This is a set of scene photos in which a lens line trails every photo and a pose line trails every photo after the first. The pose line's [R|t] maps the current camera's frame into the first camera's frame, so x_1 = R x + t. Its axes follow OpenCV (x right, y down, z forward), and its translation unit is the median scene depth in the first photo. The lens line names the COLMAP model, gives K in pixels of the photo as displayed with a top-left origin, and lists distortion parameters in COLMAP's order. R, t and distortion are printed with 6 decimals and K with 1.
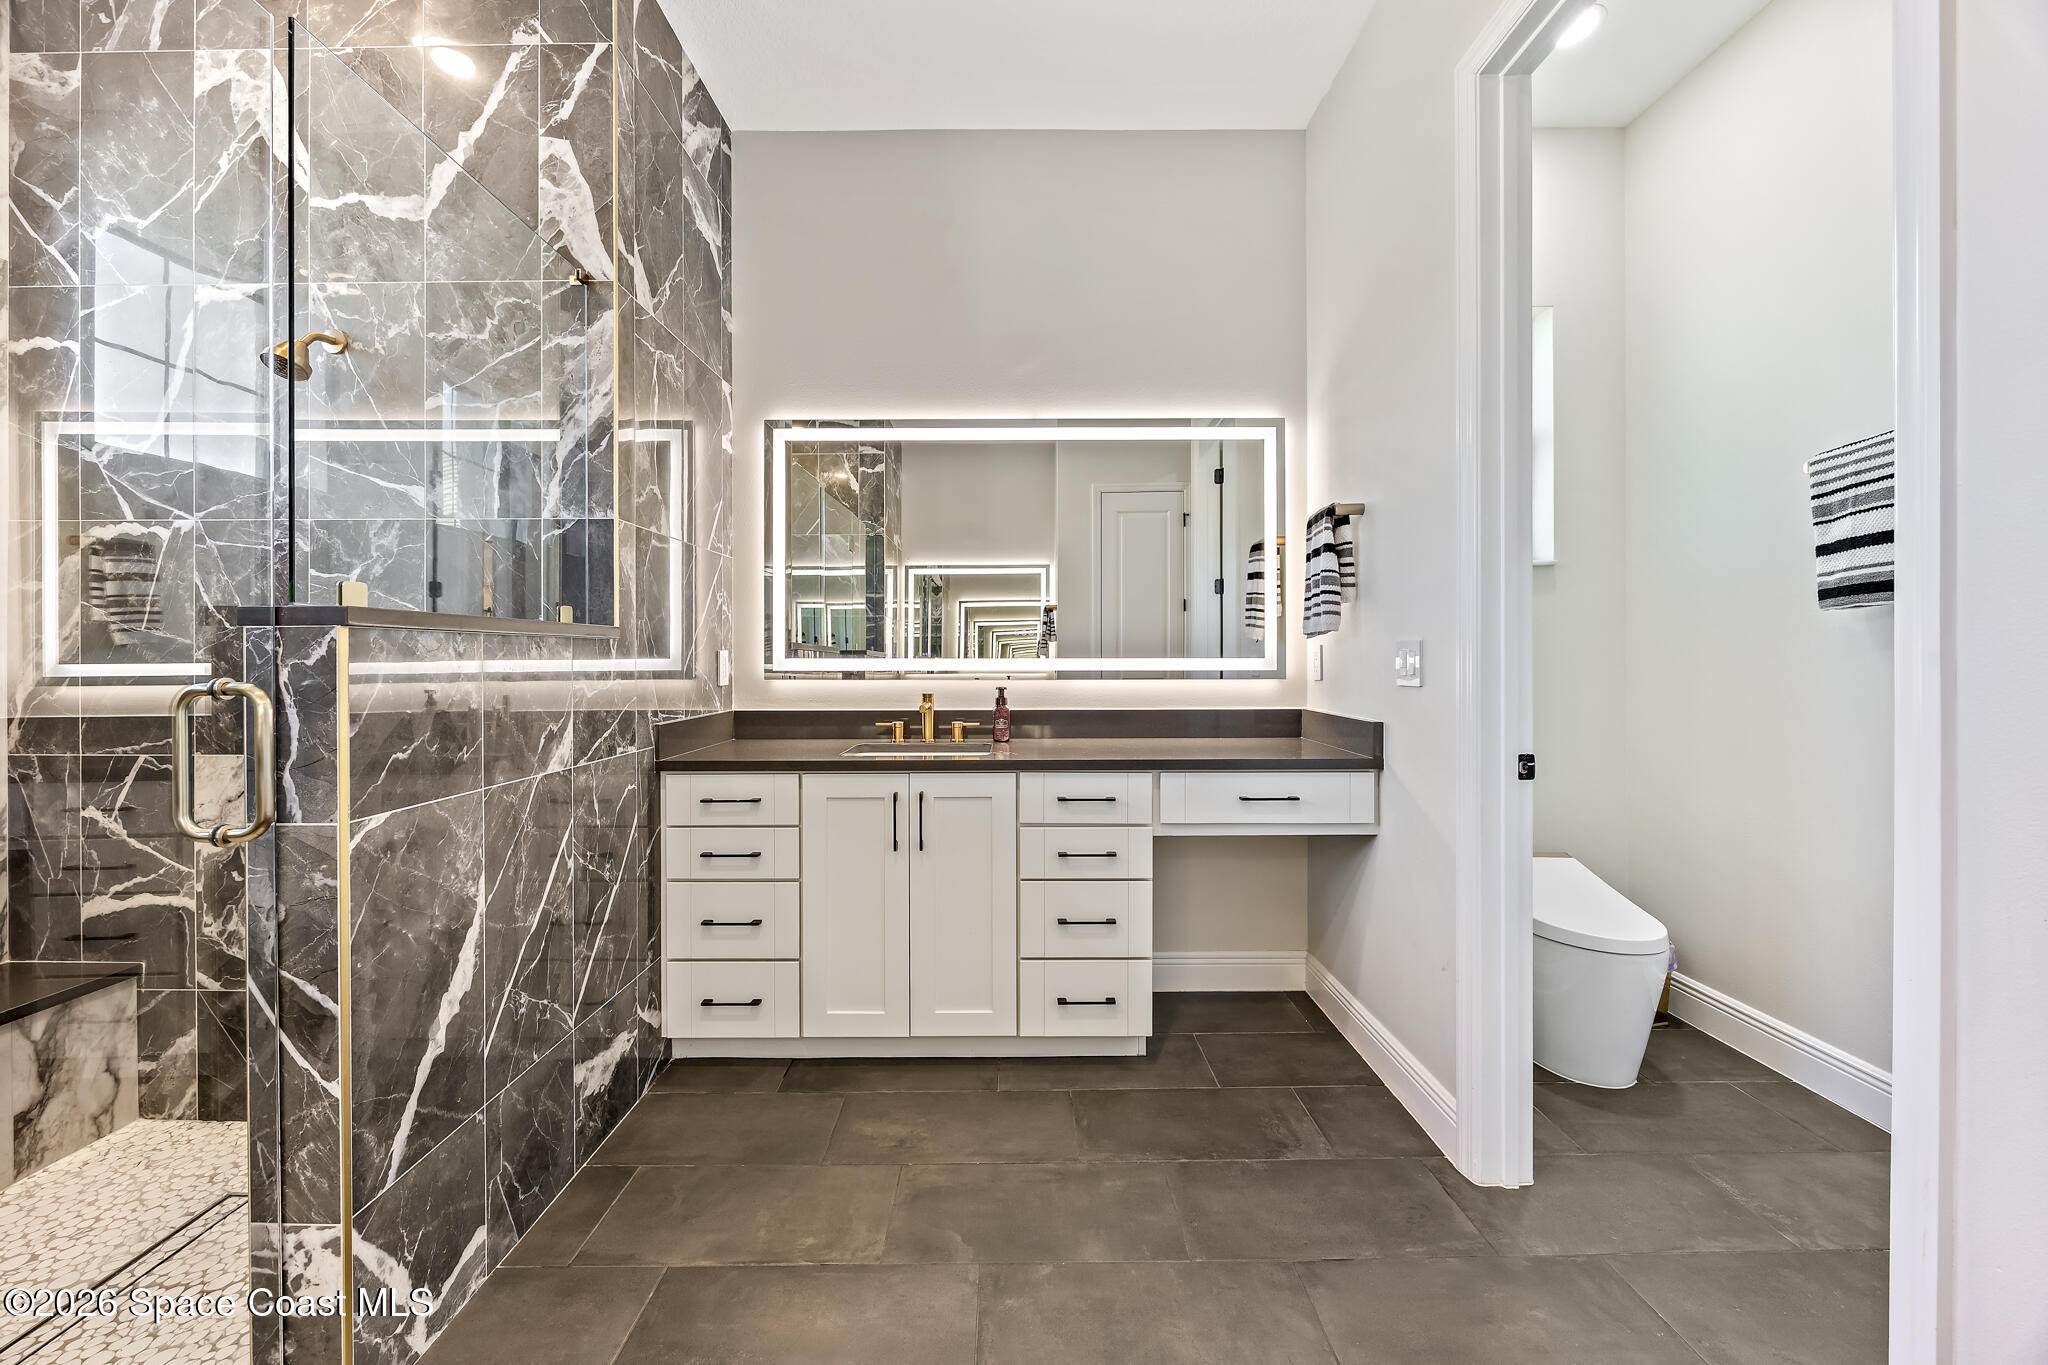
lens RADIAL K [[784.8, 0, 1022.0], [0, 784.8, 663.5], [0, 0, 1]] dist [-0.001393, -0.000670]
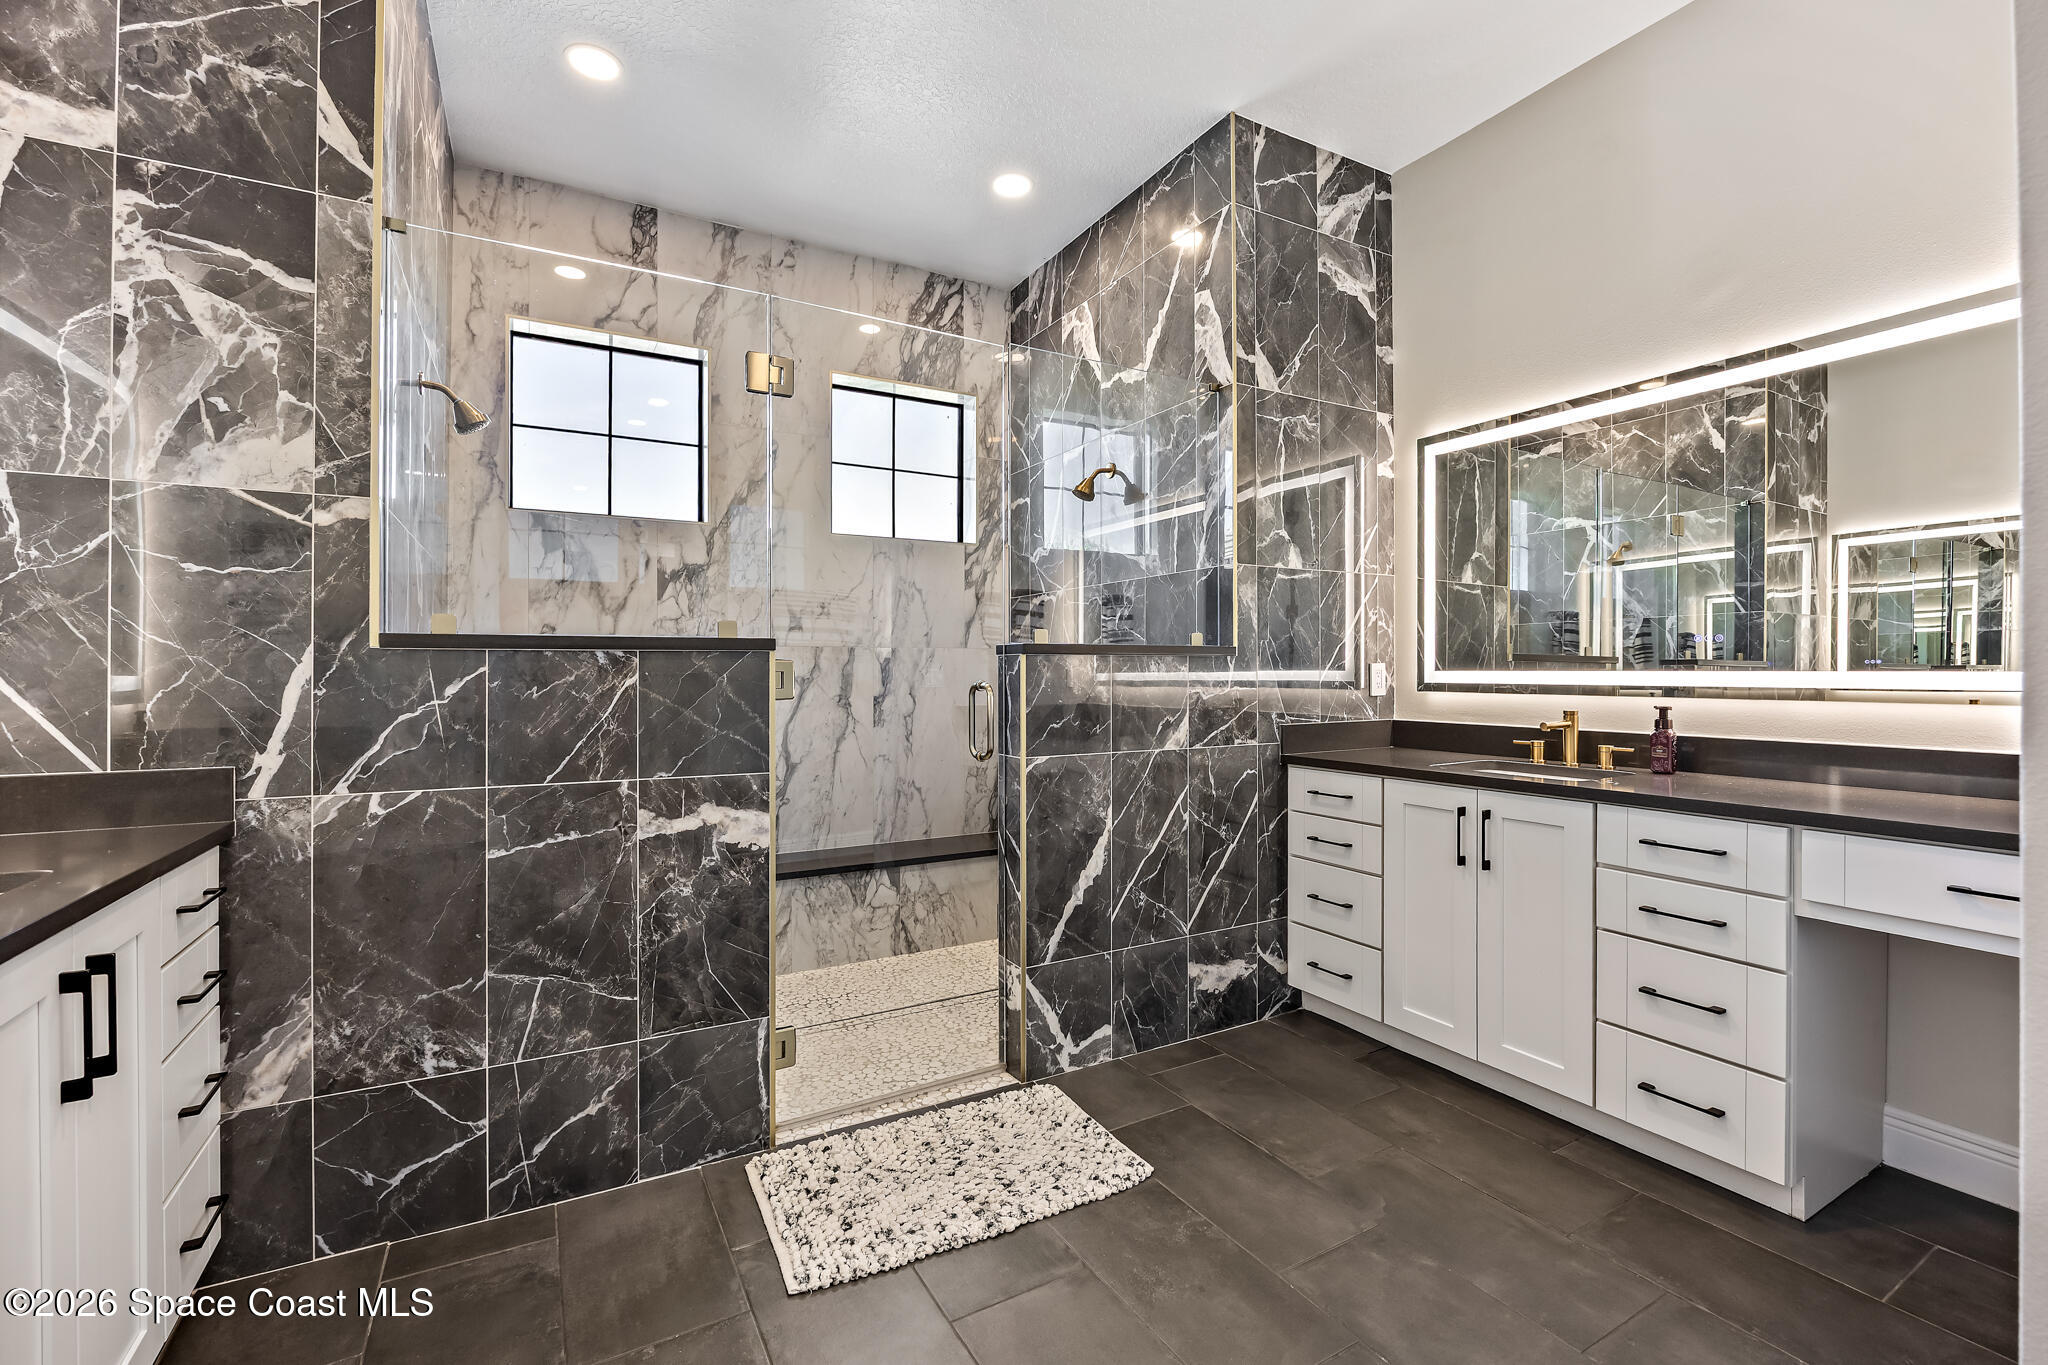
lens RADIAL K [[890.1, 0, 1021.2], [0, 890.1, 677.0], [0, 0, 1]] dist [-0.002760, 0.000488]
pose [[0.487773, 0.008120, -0.872933, 0.573158], [-0.005546, 0.999965, 0.006203, -0.003112], [0.872953, 0.001816, 0.487801, -0.032239]]
